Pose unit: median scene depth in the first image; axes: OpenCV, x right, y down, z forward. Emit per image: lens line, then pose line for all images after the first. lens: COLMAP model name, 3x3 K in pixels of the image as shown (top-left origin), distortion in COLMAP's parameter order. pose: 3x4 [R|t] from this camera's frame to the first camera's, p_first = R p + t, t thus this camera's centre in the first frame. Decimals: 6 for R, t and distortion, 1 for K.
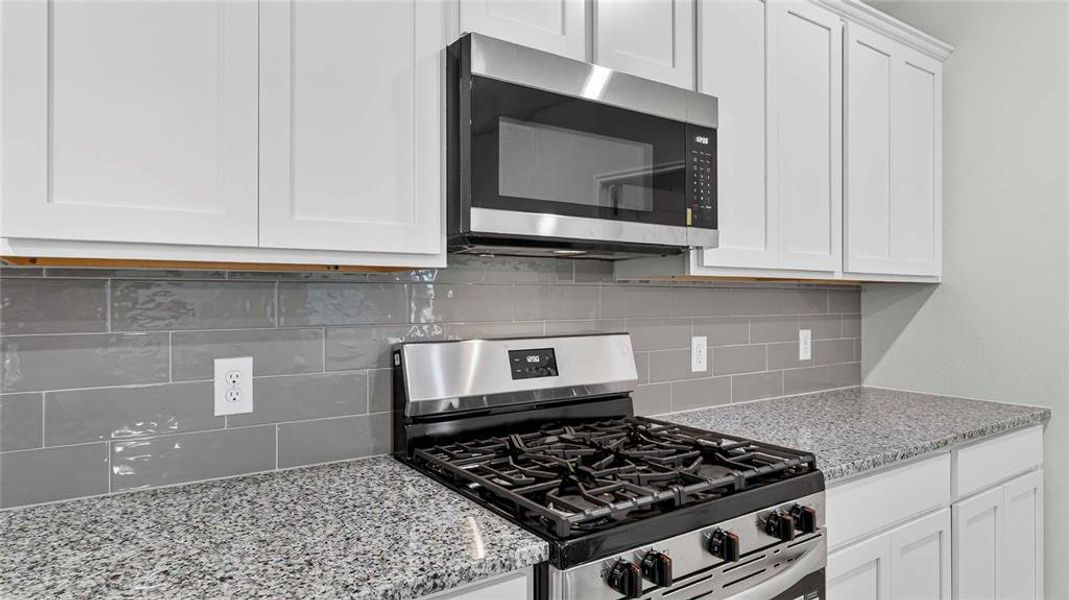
lens RADIAL K [[611.4, 0, 497.7], [0, 611.4, 293.0], [0, 0, 1]] dist [0.001461, -0.001057]
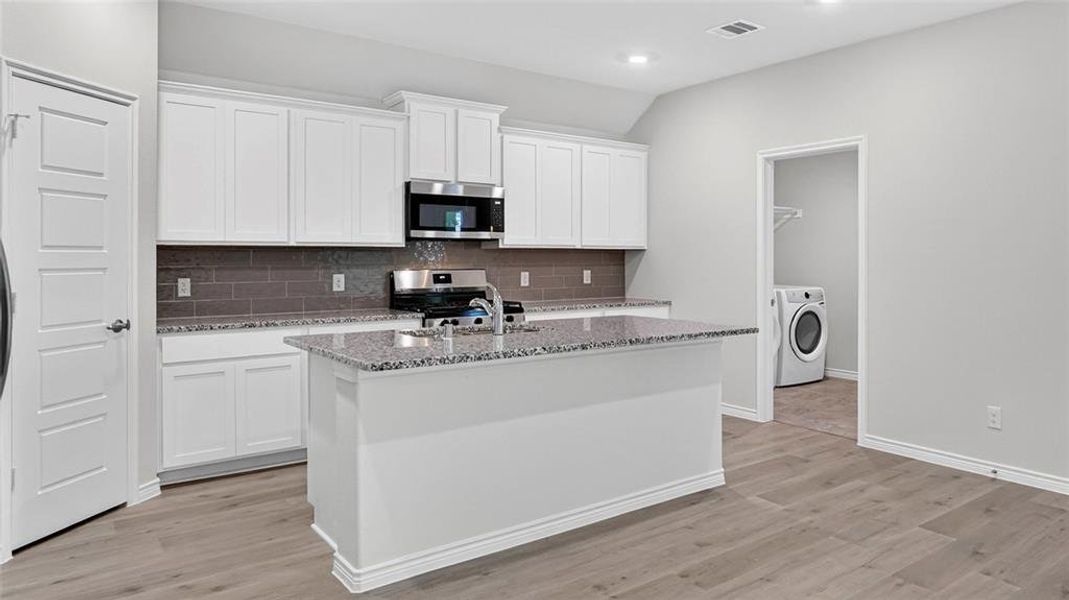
lens RADIAL K [[710.4, 0, 643.4], [0, 710.4, 252.2], [0, 0, 1]] dist [0.001330, 0.001859]
pose [[0.990851, -0.002617, 0.134935, 0.572392], [0.002890, 0.999994, -0.001830, 0.000894], [-0.134929, 0.002203, 0.990853, -2.546580]]
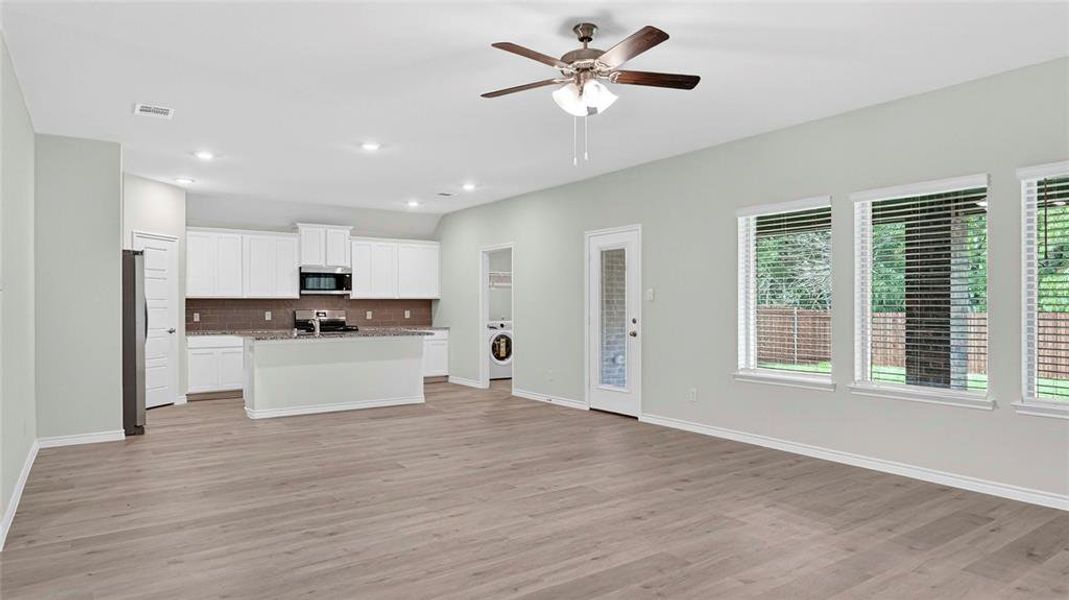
lens RADIAL K [[634.9, 0, 534.5], [0, 634.9, 300.0], [0, 0, 1]] dist [0.001770, -0.000032]
pose [[0.999184, -0.008464, 0.039500, 1.895488], [0.008763, 0.999934, -0.007383, 0.045412], [-0.039435, 0.007723, 0.999192, -5.205715]]
